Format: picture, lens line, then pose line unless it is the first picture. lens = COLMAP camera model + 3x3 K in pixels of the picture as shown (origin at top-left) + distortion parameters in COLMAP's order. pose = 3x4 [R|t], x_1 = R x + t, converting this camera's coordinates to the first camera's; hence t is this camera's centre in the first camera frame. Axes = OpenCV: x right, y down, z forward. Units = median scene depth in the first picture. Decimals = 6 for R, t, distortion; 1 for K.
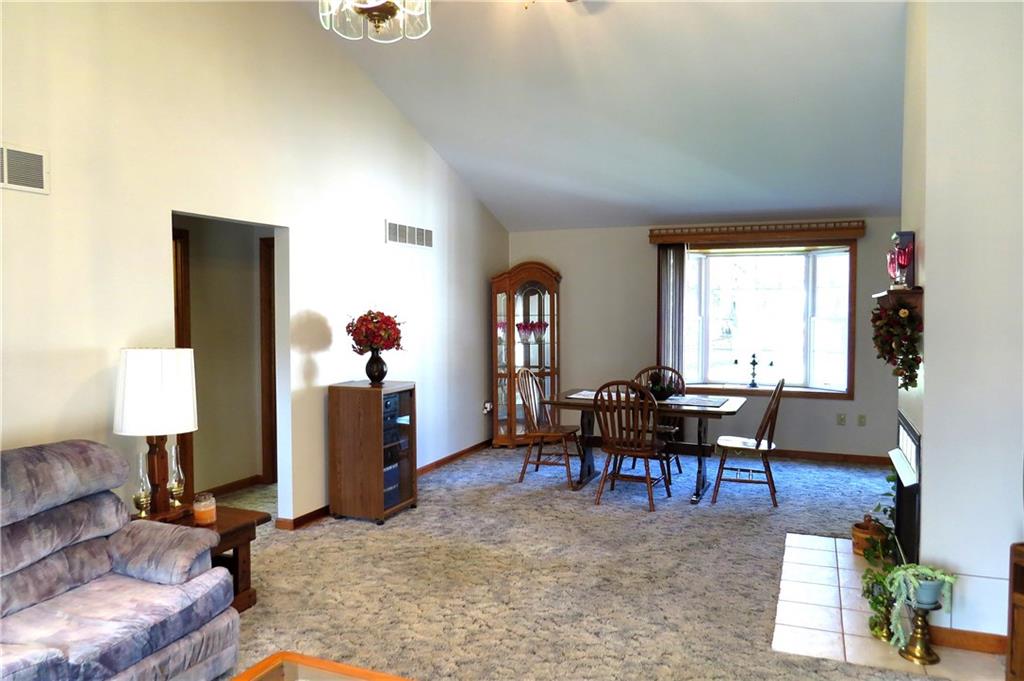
lens RADIAL K [[731.6, 0, 512.0], [0, 731.6, 340.5], [0, 0, 1]] dist [-0.026326, 0.008603]
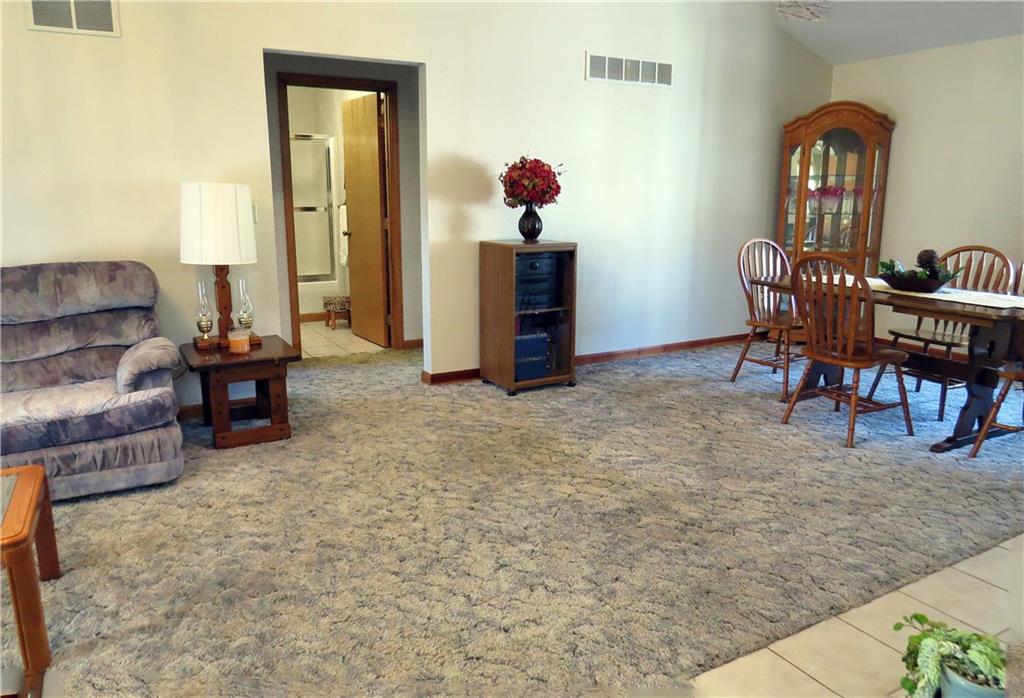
lens RADIAL K [[717.7, 0, 512.0], [0, 717.7, 349.0], [0, 0, 1]] dist [-0.021840, 0.002741]
pose [[0.789304, 0.134234, -0.599150, 0.361543], [-0.032629, 0.983601, 0.177382, 0.035416], [0.613135, -0.120459, 0.780740, 0.309433]]
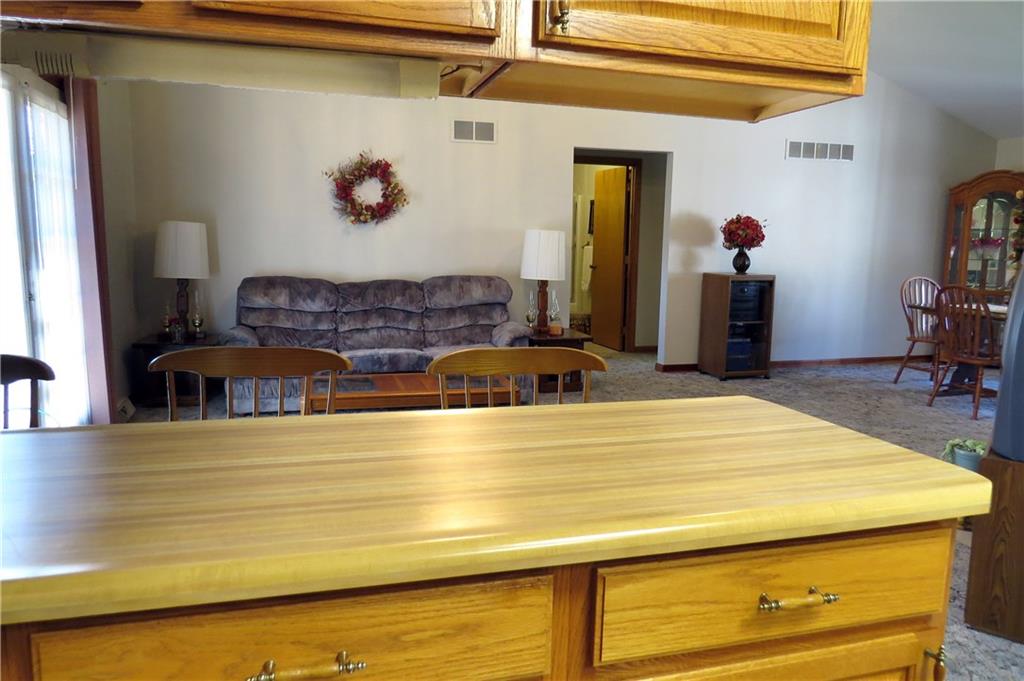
lens RADIAL K [[731.6, 0, 512.0], [0, 731.6, 340.5], [0, 0, 1]] dist [-0.026326, 0.008603]
pose [[0.623939, 0.122635, -0.771791, 0.589572], [-0.053312, 0.991989, 0.114525, 0.053609], [0.779653, -0.030311, 0.625478, -0.100222]]
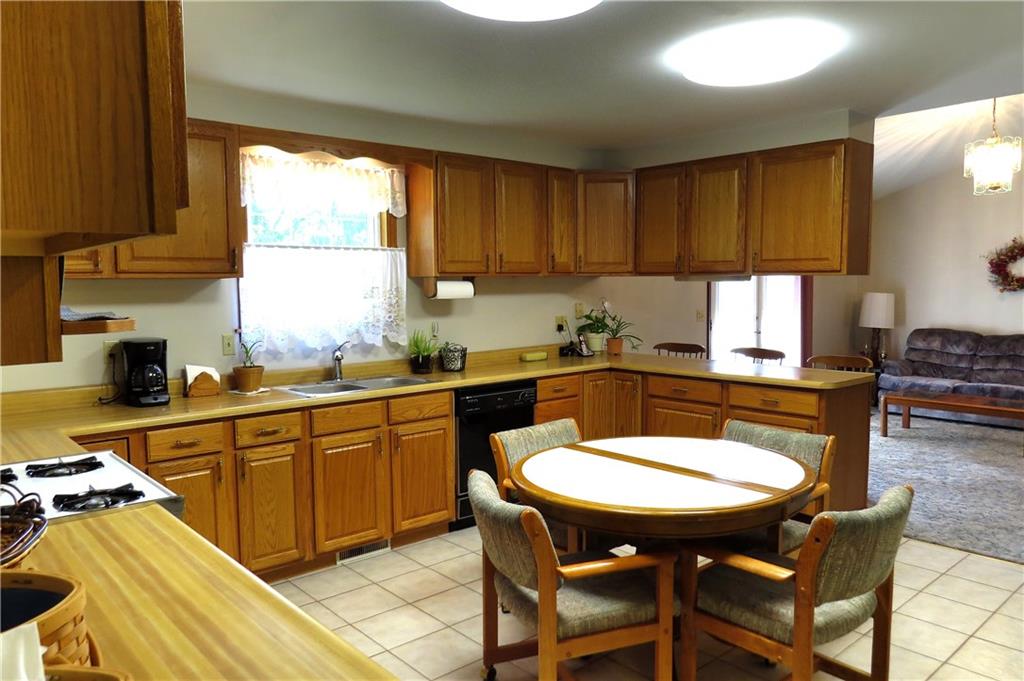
lens RADIAL K [[731.6, 0, 512.0], [0, 731.6, 340.5], [0, 0, 1]] dist [-0.026326, 0.008603]
pose [[-0.433416, 0.075473, -0.898028, 1.370721], [-0.030062, 0.994722, 0.098109, -0.001357], [0.900692, 0.069519, -0.428860, 0.163171]]
